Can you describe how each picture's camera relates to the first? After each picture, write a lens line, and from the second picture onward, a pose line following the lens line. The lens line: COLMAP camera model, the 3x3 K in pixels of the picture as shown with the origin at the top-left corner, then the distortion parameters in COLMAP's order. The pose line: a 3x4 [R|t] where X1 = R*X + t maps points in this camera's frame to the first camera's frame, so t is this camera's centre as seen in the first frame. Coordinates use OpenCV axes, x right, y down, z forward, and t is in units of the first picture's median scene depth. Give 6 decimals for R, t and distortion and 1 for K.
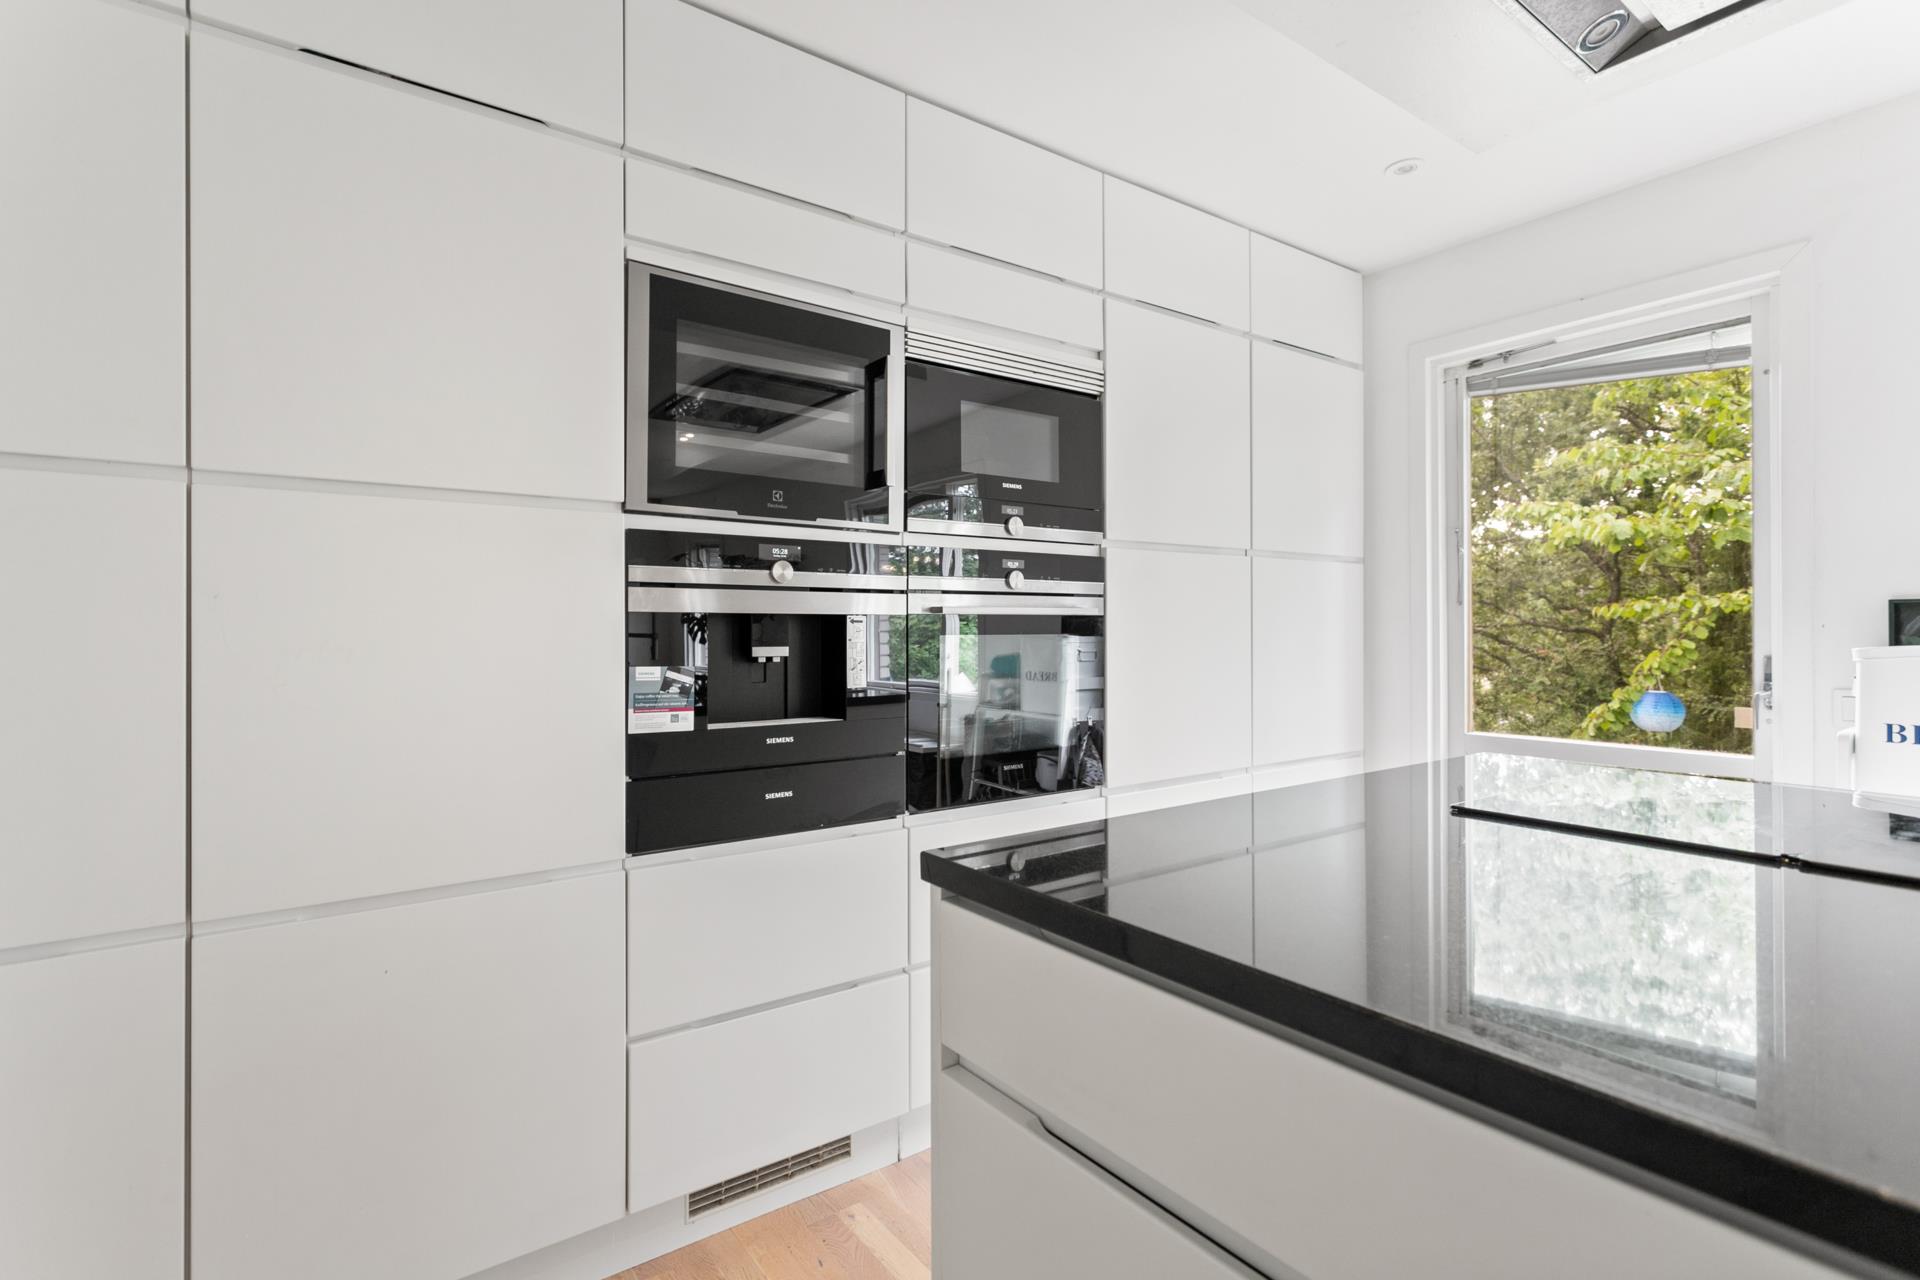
lens RADIAL K [[935.3, 0, 974.8], [0, 935.3, 630.9], [0, 0, 1]] dist [0.000743, -0.000783]
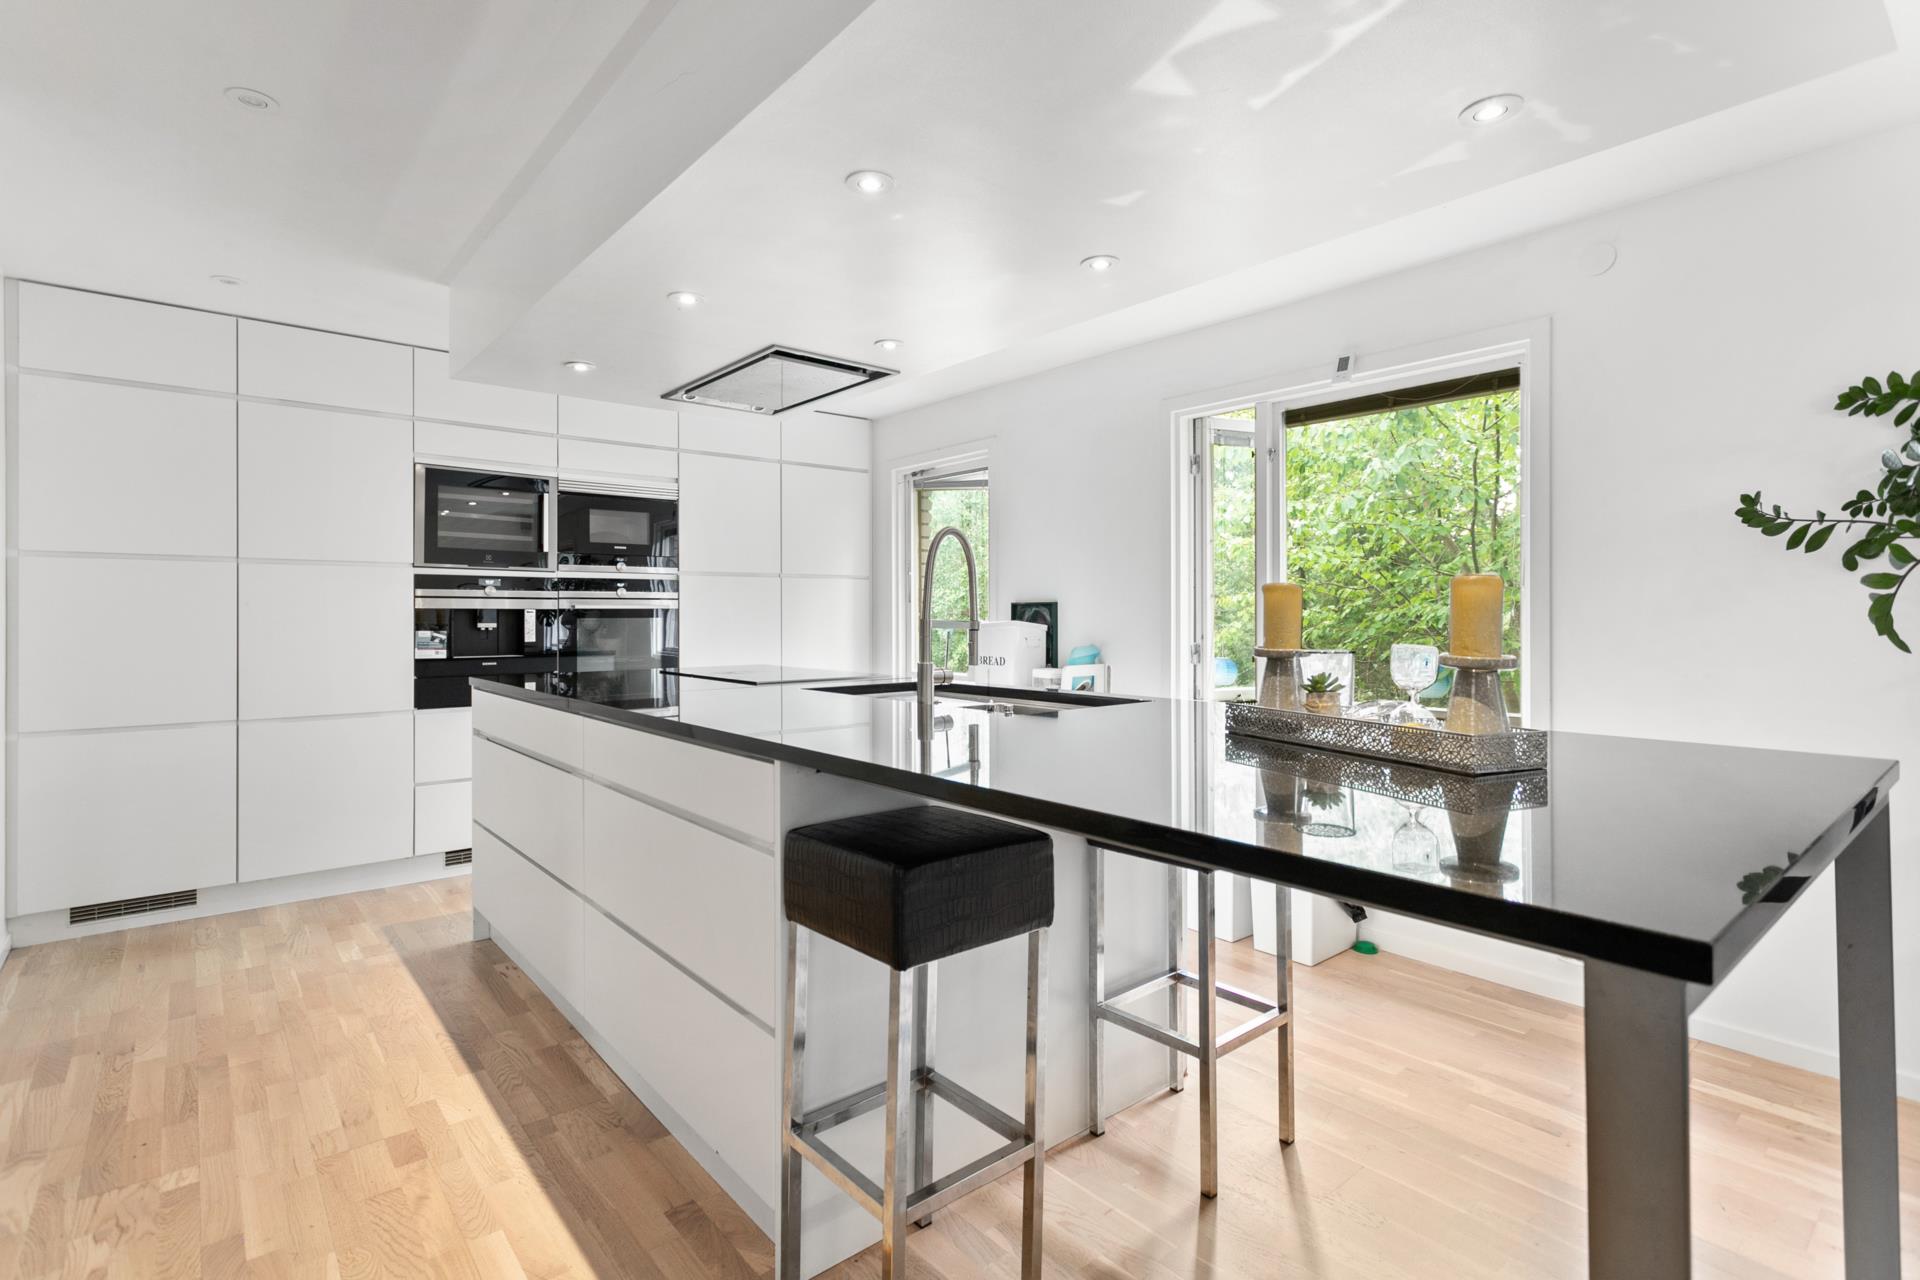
lens RADIAL K [[935.3, 0, 962.7], [0, 935.3, 621.0], [0, 0, 1]] dist [0.000743, -0.000783]
pose [[0.999179, 0.000599, 0.040507, 0.854345], [-0.000636, 0.999999, 0.000896, 0.008721], [-0.040507, -0.000921, 0.999179, -1.332894]]
